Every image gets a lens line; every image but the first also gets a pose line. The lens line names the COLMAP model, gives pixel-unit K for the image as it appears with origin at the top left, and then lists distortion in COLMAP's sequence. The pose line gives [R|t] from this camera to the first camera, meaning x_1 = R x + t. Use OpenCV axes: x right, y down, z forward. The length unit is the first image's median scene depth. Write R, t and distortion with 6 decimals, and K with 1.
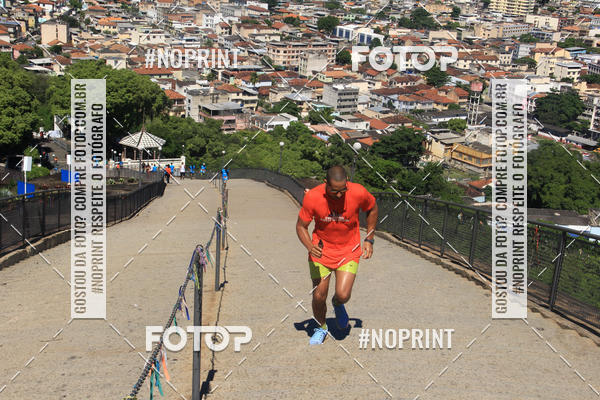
lens RADIAL K [[978.8, 0, 297.7], [0, 978.8, 199.1], [0, 0, 1]] dist [0.143971, 0.682546]
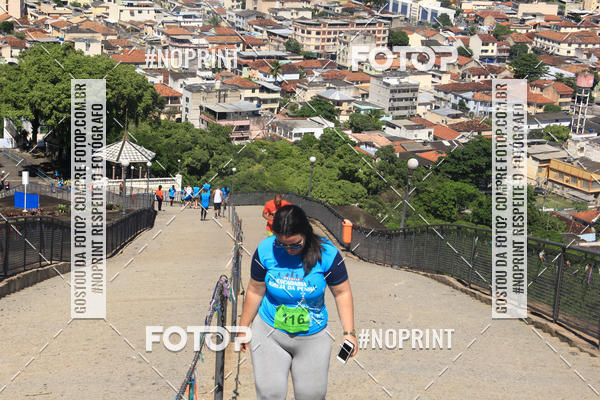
lens RADIAL K [[1101.0, 0, 308.8], [0, 1101.0, 203.5], [0, 0, 1]] dist [0.314309, 0.209756]
pose [[0.999700, 0.008468, -0.022991, 0.000212], [-0.008917, 0.999770, -0.019514, -0.006797], [0.022821, 0.019713, 0.999545, 0.176392]]
